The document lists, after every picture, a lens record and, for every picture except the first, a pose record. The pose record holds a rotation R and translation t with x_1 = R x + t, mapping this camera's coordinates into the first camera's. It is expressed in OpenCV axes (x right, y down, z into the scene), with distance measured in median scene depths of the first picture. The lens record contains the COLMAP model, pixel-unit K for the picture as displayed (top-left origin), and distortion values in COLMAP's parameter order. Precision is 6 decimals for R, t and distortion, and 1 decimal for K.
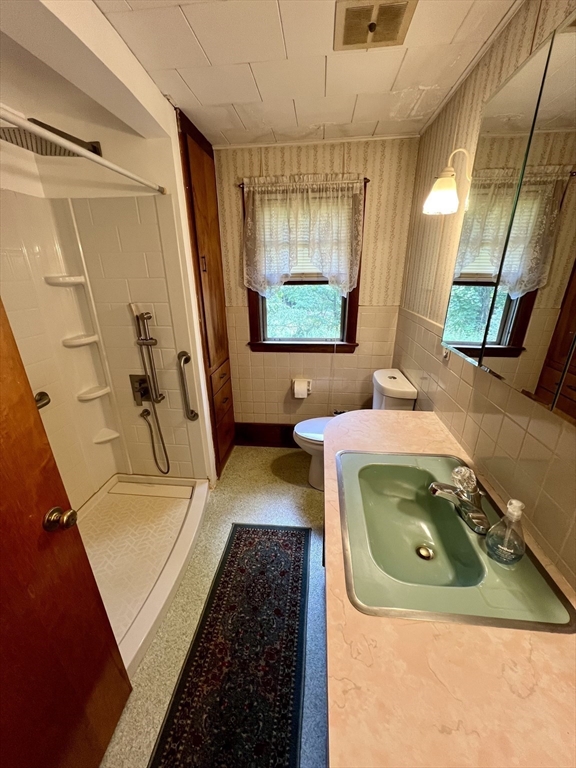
lens RADIAL K [[304.6, 0, 286.2], [0, 304.6, 384.6], [0, 0, 1]] dist [-0.002682, 0.000412]
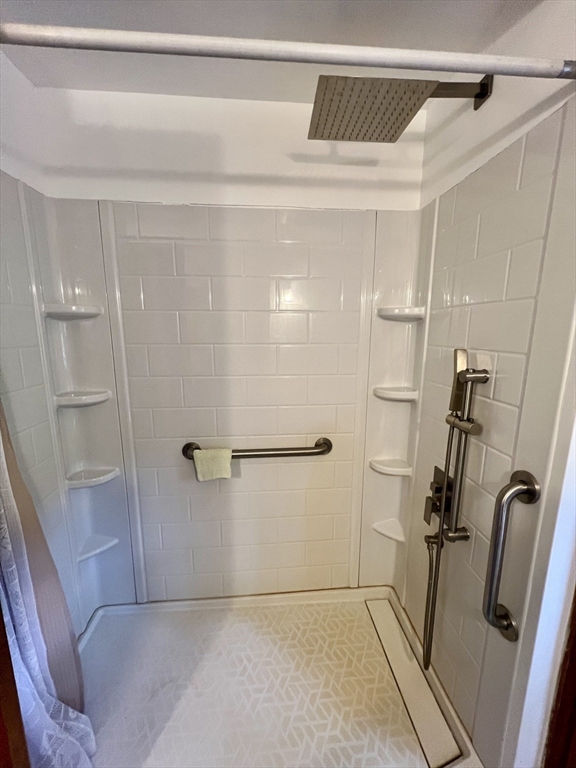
lens RADIAL K [[309.8, 0, 284.7], [0, 309.8, 386.0], [0, 0, 1]] dist [-0.002652, -0.000163]
pose [[0.179742, 0.190901, -0.965013, -0.014896], [-0.350752, 0.928949, 0.118436, -0.144470], [0.919057, 0.317192, 0.233929, 0.534693]]
